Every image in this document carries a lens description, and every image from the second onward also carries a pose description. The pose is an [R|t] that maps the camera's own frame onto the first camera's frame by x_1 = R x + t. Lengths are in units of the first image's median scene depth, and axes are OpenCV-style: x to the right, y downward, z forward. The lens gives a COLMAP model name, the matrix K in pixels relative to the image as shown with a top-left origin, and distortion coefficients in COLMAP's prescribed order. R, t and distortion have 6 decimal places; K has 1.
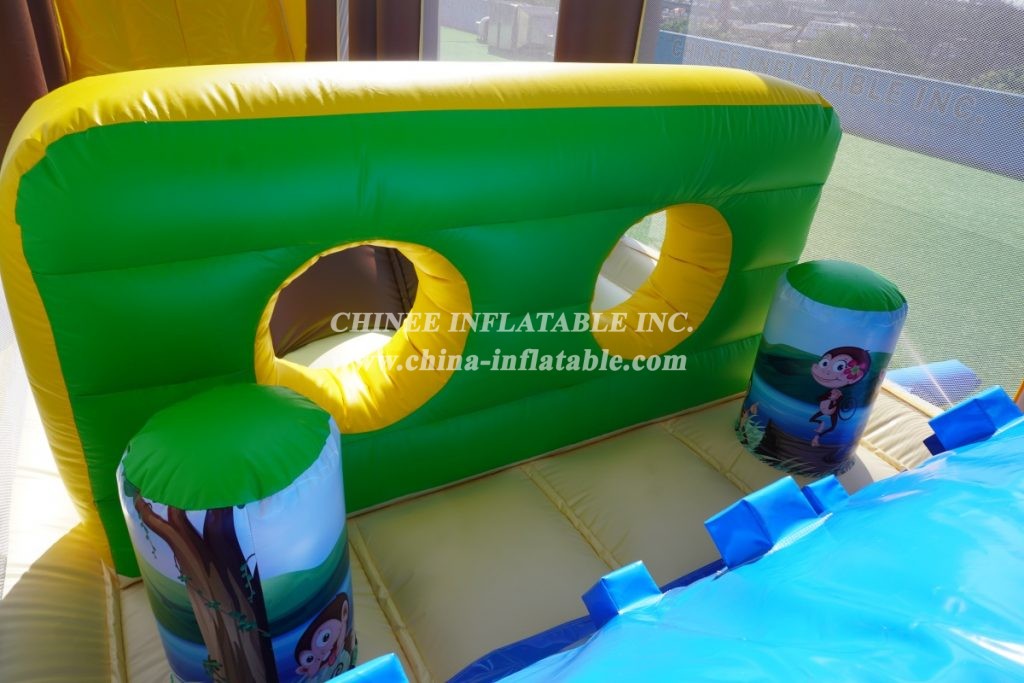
lens RADIAL K [[686.9, 0, 512.0], [0, 686.9, 341.5], [0, 0, 1]] dist [-0.045817, 0.031770]
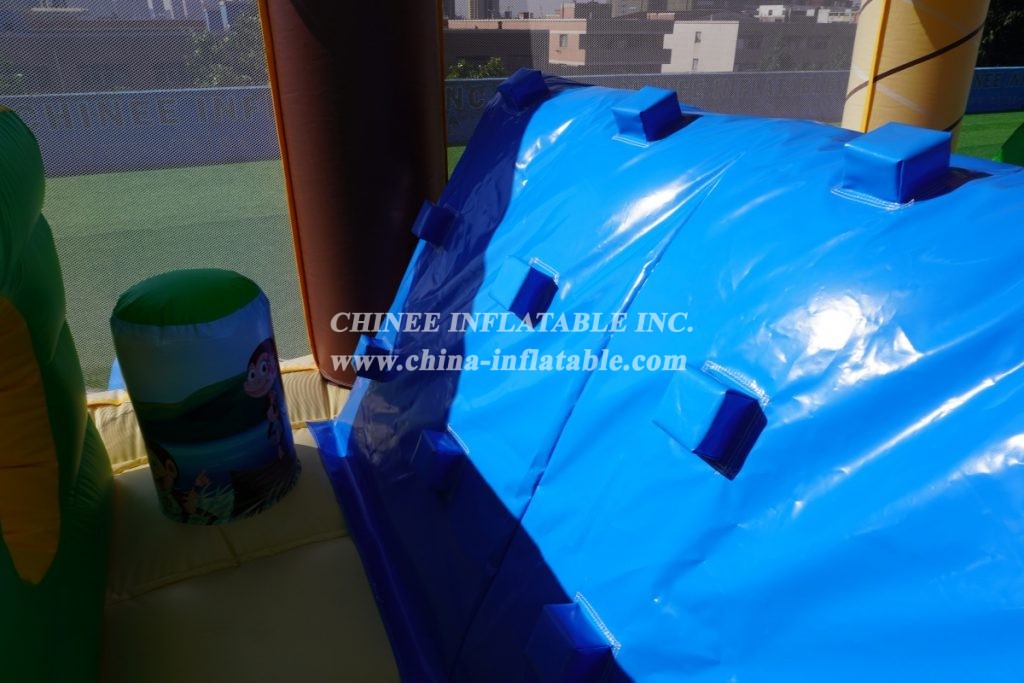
lens RADIAL K [[686.9, 0, 512.0], [0, 686.9, 341.5], [0, 0, 1]] dist [-0.045817, 0.031770]
pose [[0.092508, -0.497347, 0.862606, -0.229889], [0.493549, 0.775310, 0.394086, -0.170145], [-0.864784, 0.389282, 0.317187, 0.386192]]
